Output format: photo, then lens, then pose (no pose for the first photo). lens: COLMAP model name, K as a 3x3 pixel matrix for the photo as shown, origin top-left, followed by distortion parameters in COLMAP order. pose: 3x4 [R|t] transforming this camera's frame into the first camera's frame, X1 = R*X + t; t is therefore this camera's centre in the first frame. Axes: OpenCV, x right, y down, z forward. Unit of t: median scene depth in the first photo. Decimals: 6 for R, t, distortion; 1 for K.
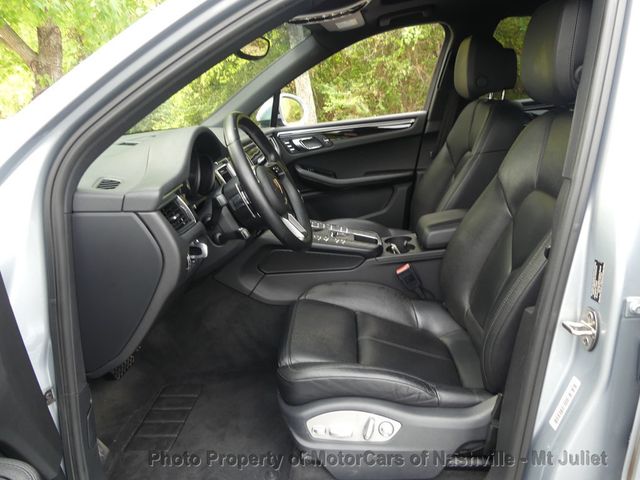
lens RADIAL K [[489.5, 0, 316.9], [0, 489.5, 240.3], [0, 0, 1]] dist [0.000148, -0.000466]
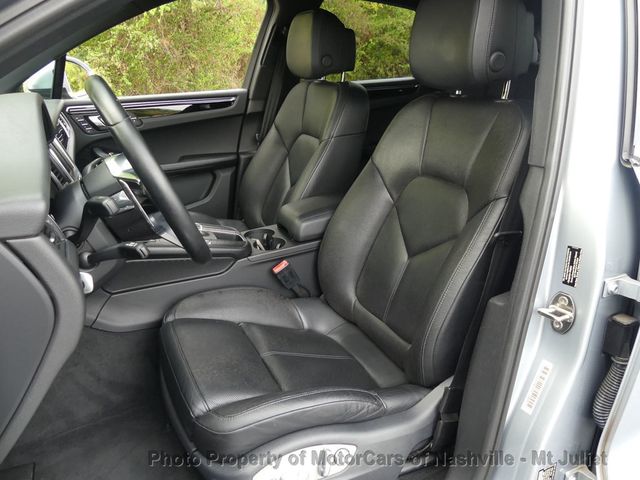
lens RADIAL K [[489.5, 0, 316.9], [0, 489.5, 240.3], [0, 0, 1]] dist [0.000148, -0.000466]
pose [[0.866487, -0.096342, 0.489815, -0.194070], [0.076667, 0.995242, 0.060131, -0.036891], [-0.493277, -0.014550, 0.869750, 0.183205]]
